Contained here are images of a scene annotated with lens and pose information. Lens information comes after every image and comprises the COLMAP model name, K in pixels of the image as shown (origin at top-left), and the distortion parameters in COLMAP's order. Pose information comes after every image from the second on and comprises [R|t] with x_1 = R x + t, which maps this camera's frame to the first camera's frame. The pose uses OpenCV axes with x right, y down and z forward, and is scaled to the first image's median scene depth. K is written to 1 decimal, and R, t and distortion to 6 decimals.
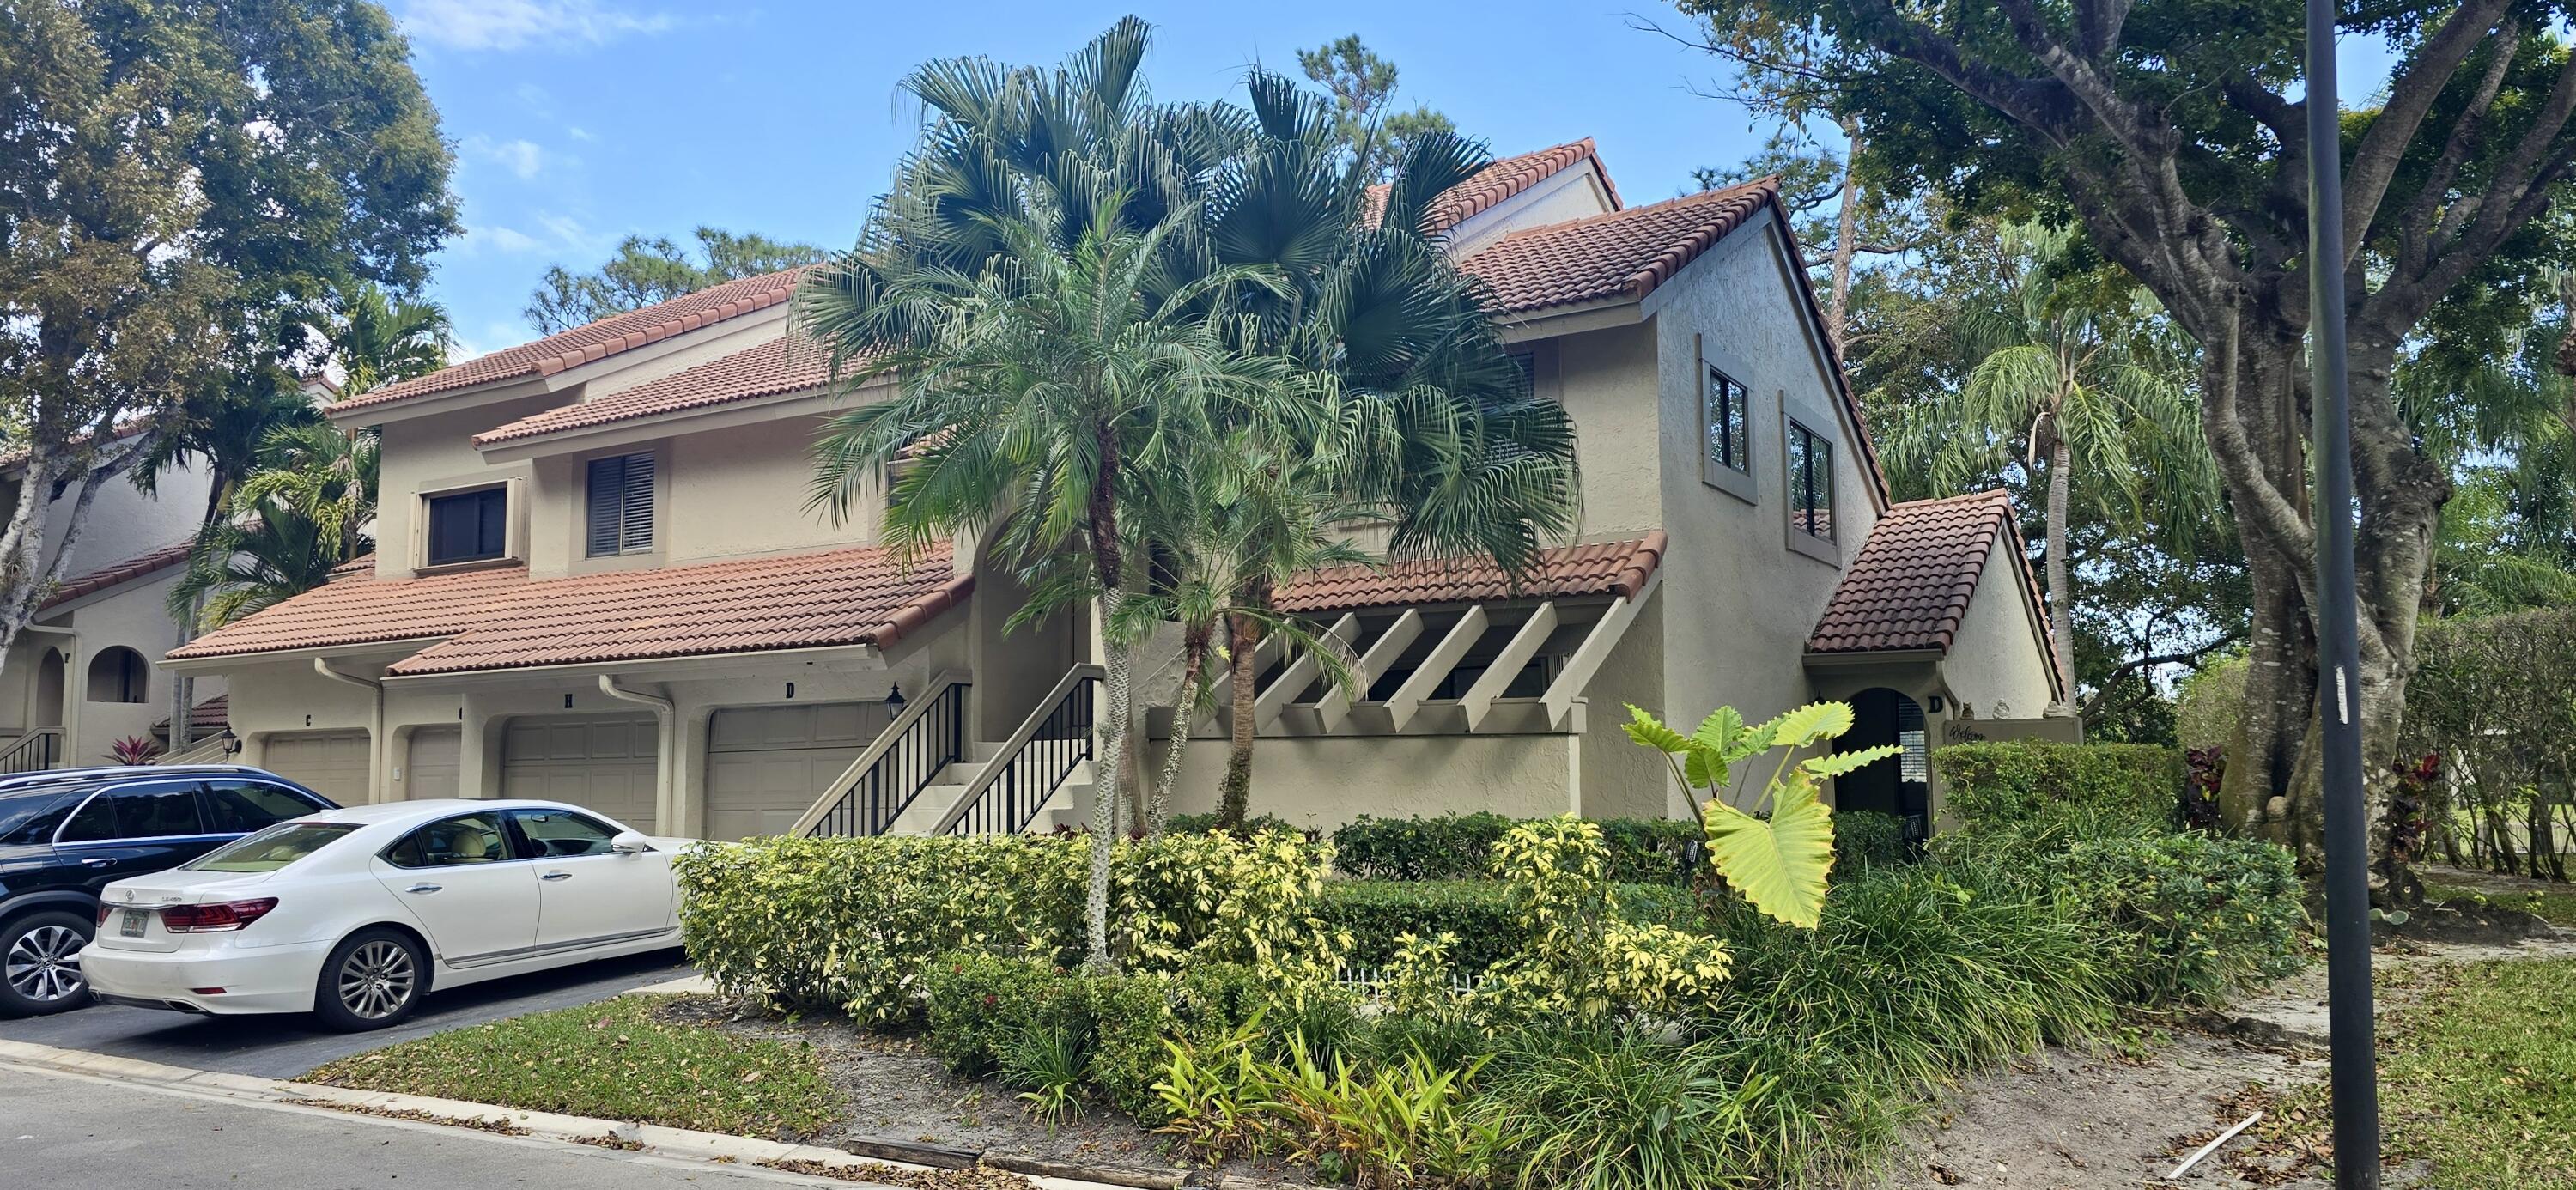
lens RADIAL K [[1637.2, 0, 1288.0], [0, 1637.2, 595.0], [0, 0, 1]] dist [0.158802, -0.325826]
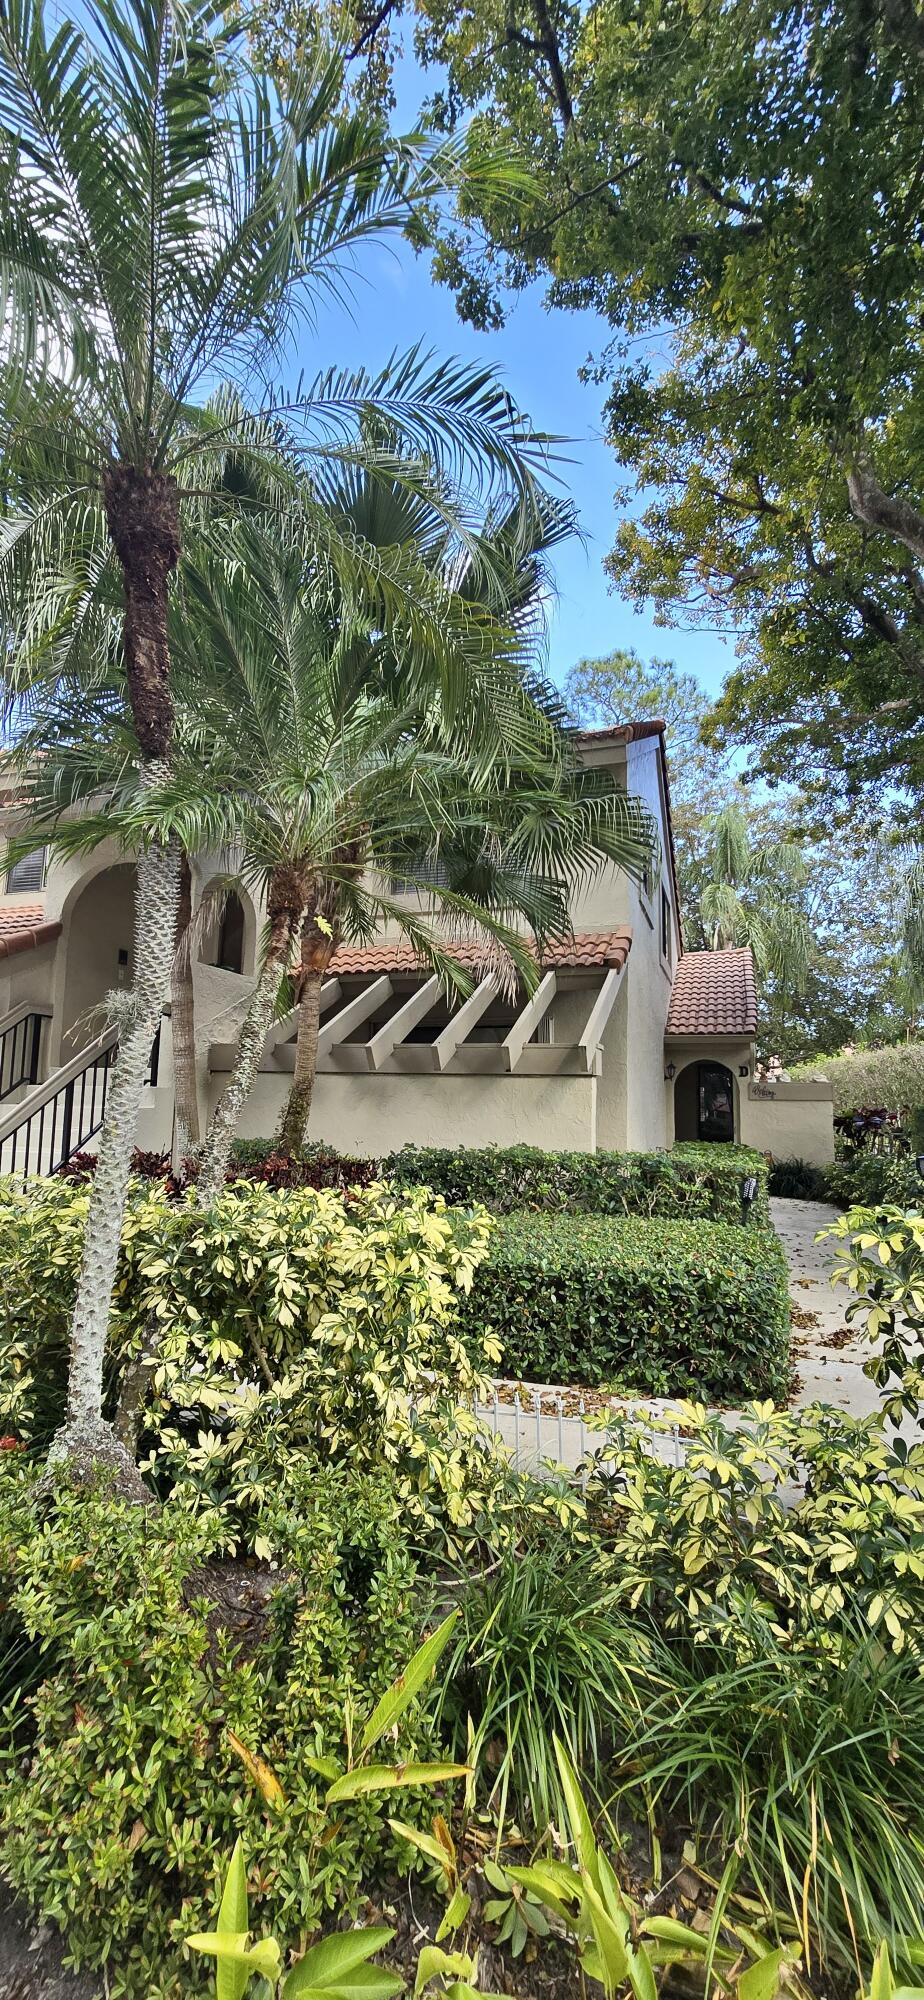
lens RADIAL K [[866.1, 0, 464.0], [0, 866.1, 987.6], [0, 0, 1]] dist [-0.001397, -0.001020]
pose [[0.980135, 0.056388, 0.190149, -0.034401], [-0.050380, 0.998071, -0.036290, 0.050140], [-0.191828, 0.025990, 0.981084, 0.431331]]
